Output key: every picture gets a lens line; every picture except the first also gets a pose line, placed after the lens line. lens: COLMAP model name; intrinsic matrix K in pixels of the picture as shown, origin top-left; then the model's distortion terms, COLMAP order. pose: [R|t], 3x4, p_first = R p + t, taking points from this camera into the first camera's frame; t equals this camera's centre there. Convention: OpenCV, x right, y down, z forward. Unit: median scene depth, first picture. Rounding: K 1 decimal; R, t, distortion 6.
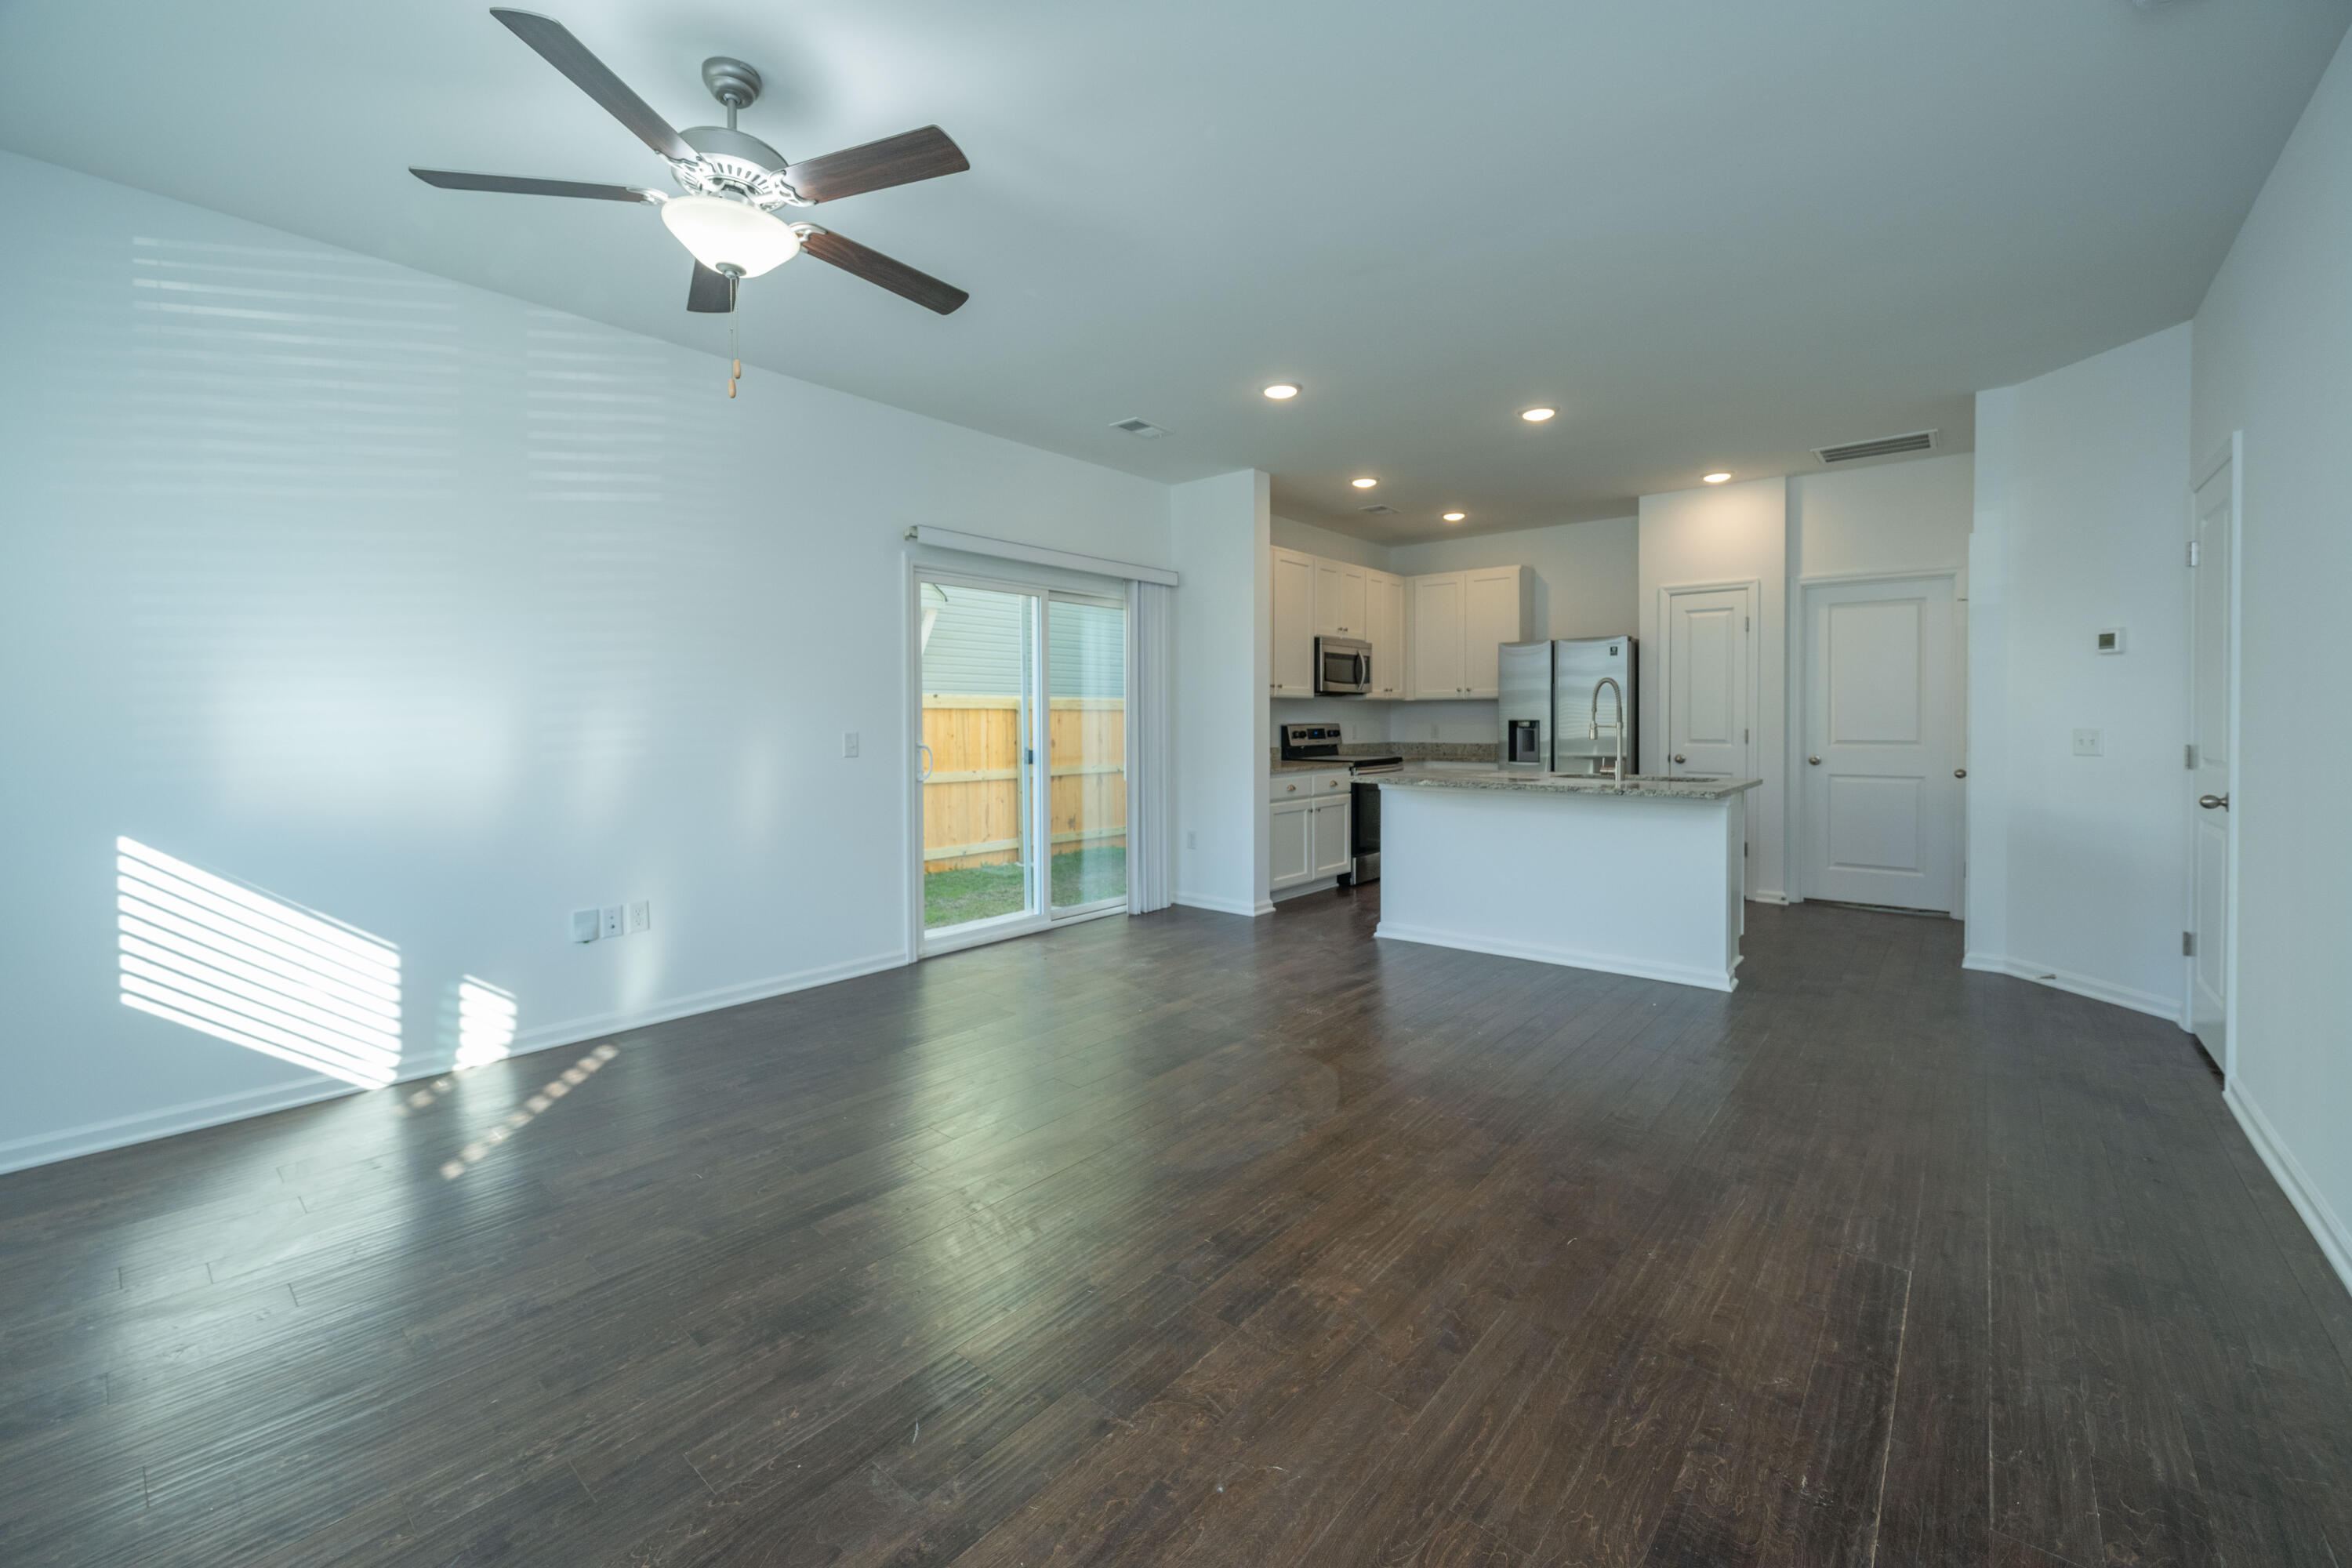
lens RADIAL K [[932.1, 0, 1189.3], [0, 932.1, 727.0], [0, 0, 1]] dist [-0.001725, -0.000160]
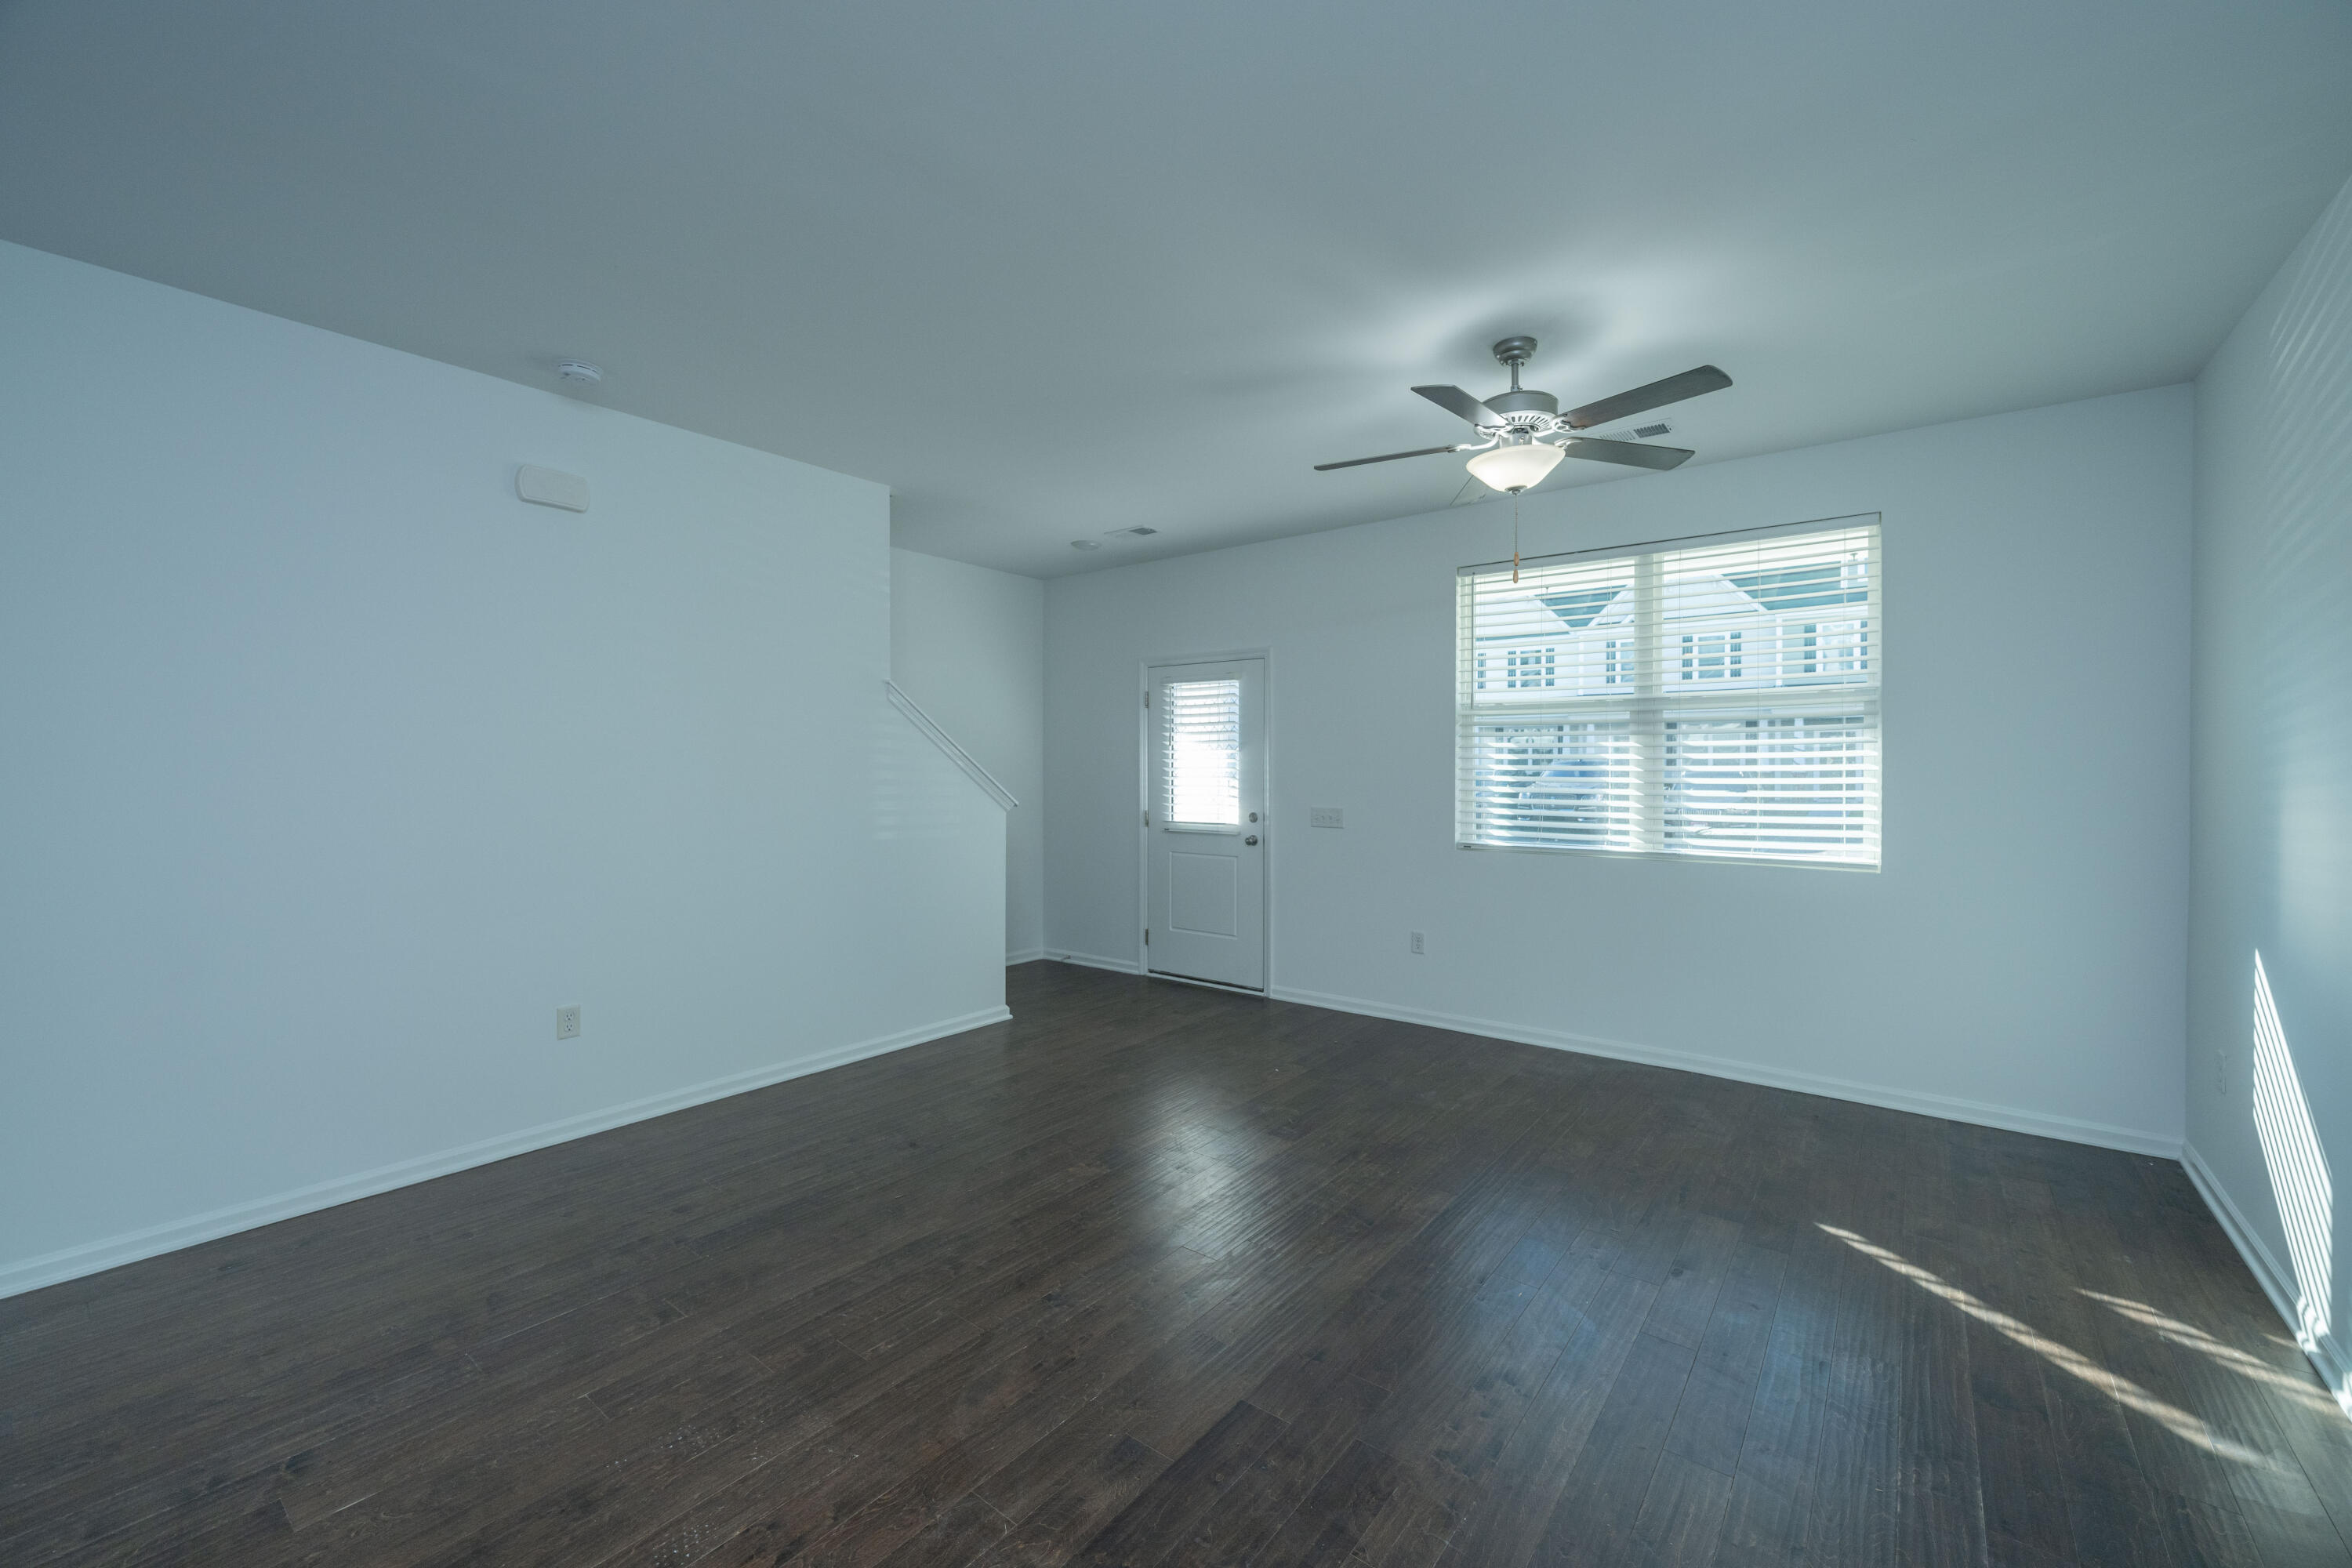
lens RADIAL K [[943.5, 0, 1172.1], [0, 943.5, 772.5], [0, 0, 1]] dist [-0.001764, -0.000153]
pose [[-0.999857, -0.000461, -0.016894, 0.013353], [-0.000728, 0.999875, 0.015784, -0.044809], [0.016885, 0.015794, -0.999733, 1.063458]]
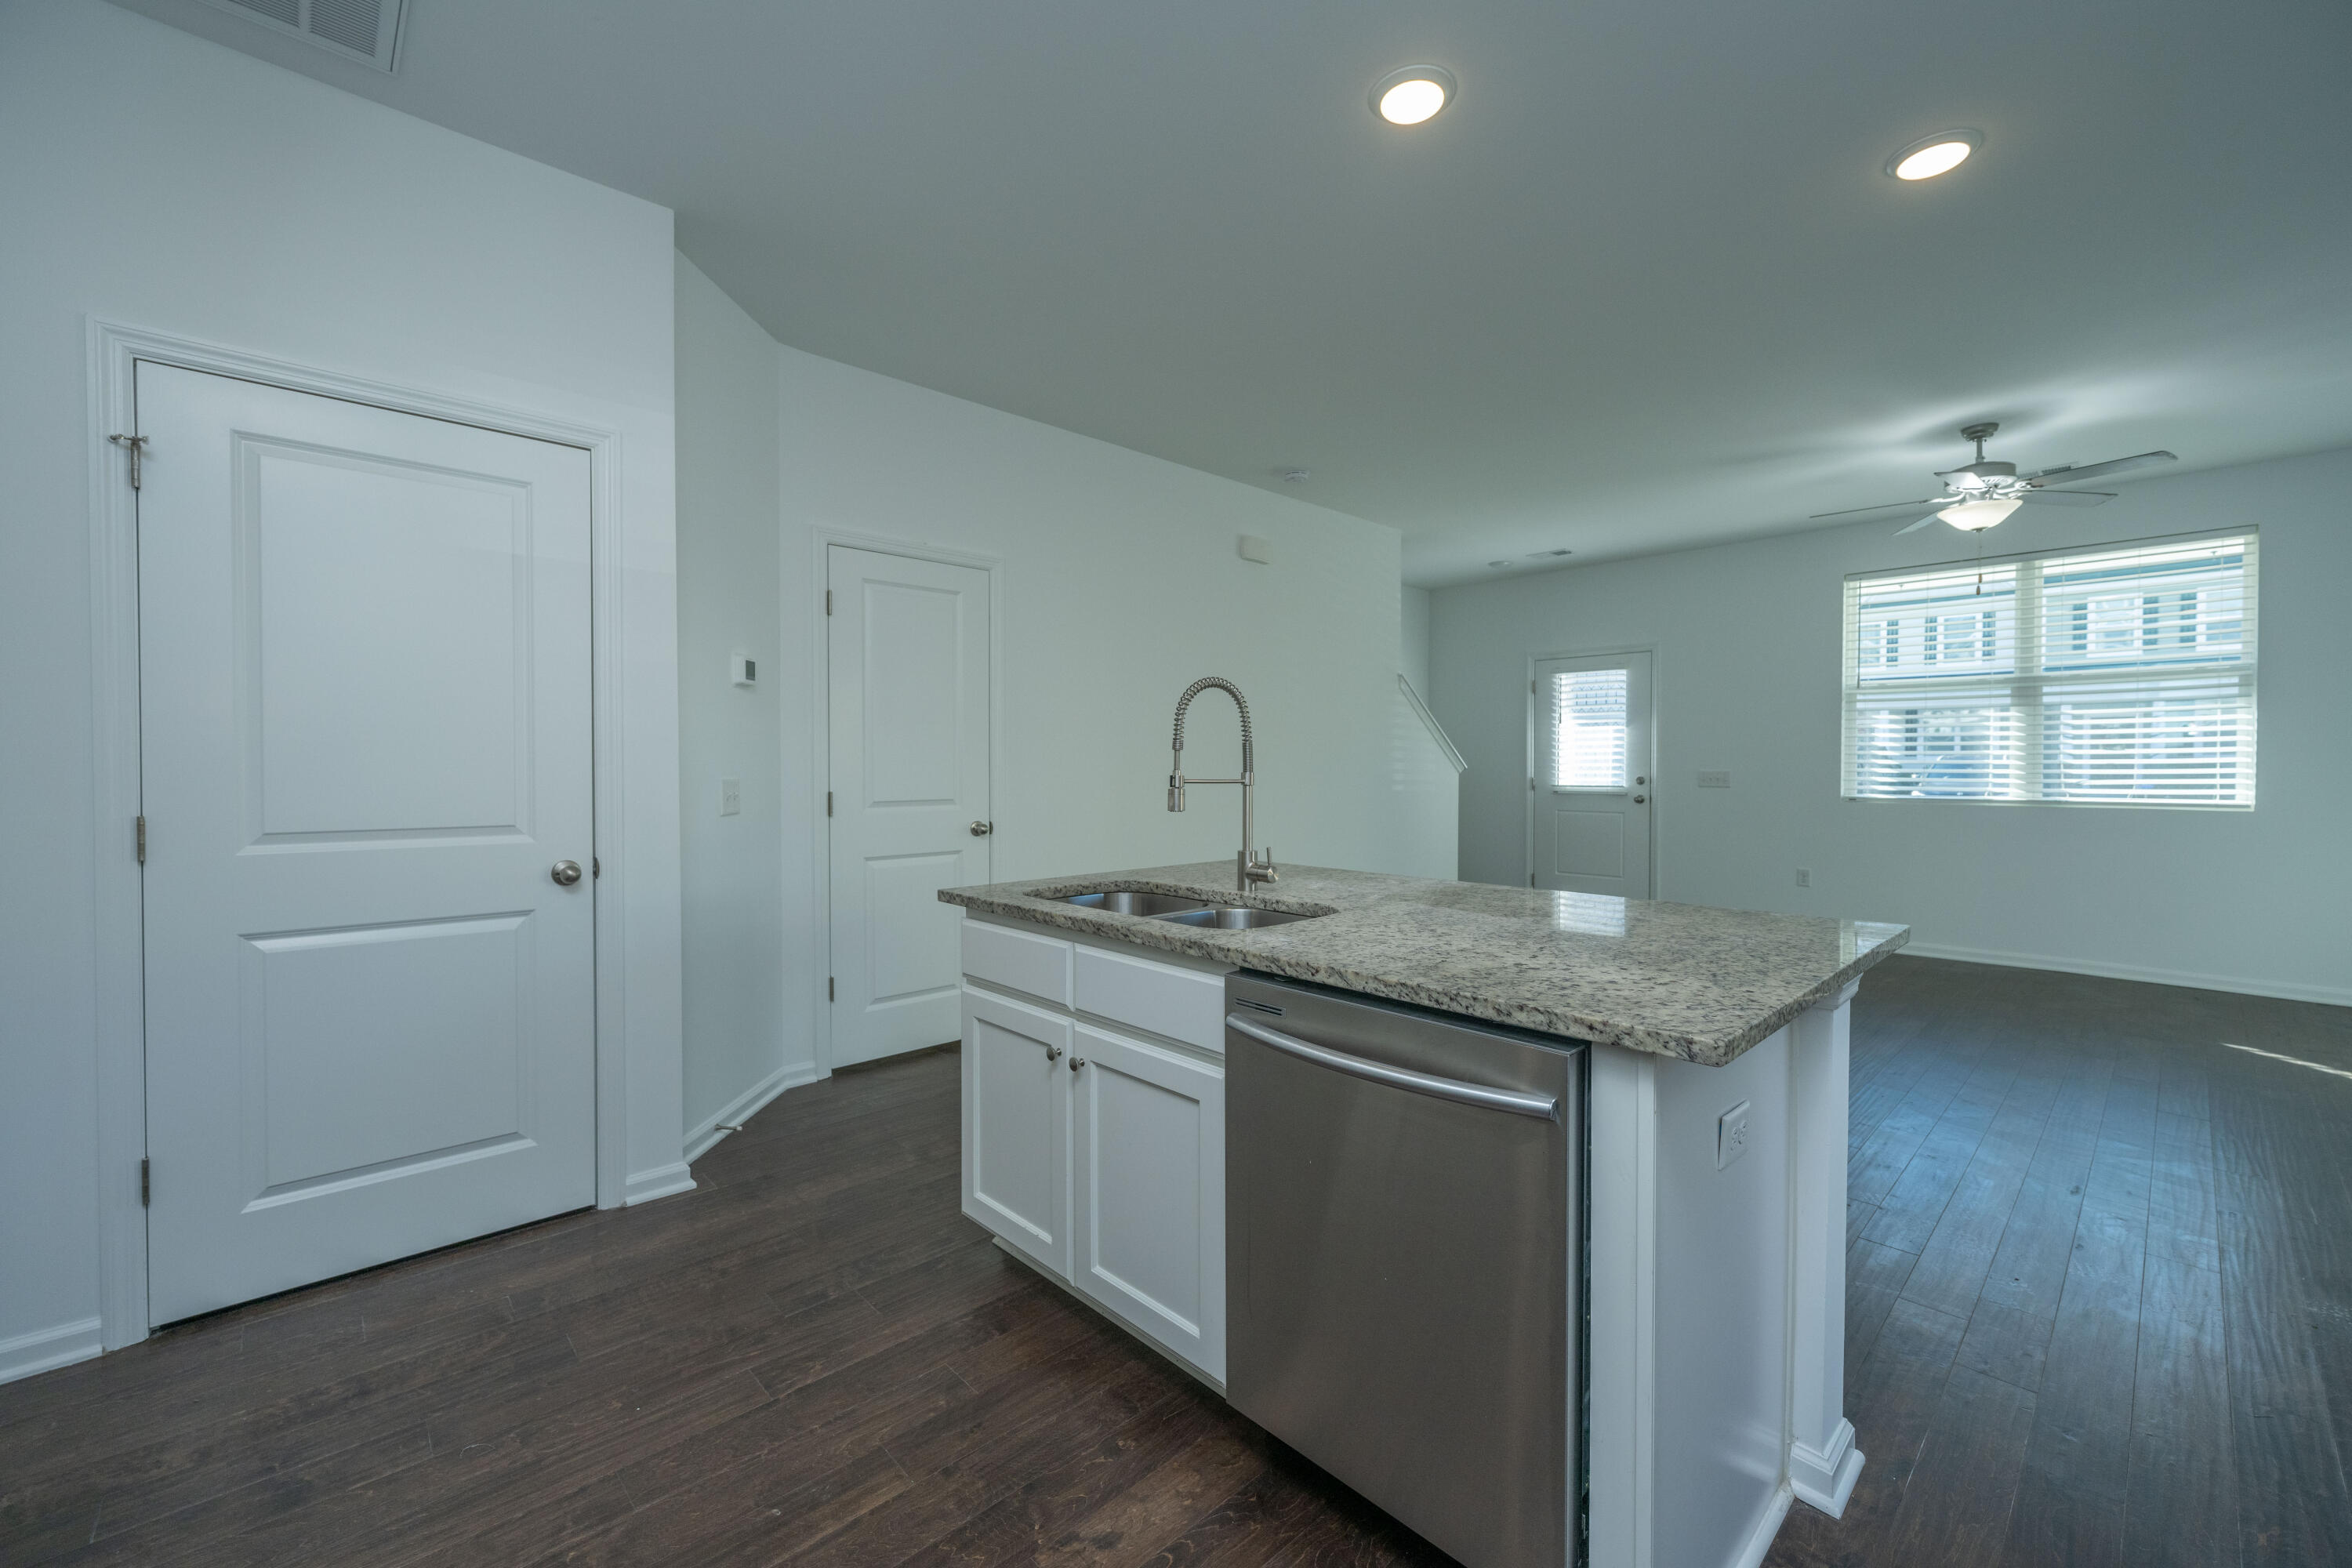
lens RADIAL K [[949.9, 0, 1176.0], [0, 949.9, 784.0], [0, 0, 1]] dist [-0.015769, 0.007801]
pose [[-0.991185, 0.001724, 0.132477, 0.397532], [0.006013, 0.999470, 0.031989, -0.016719], [-0.132351, 0.032503, -0.990670, 1.417305]]
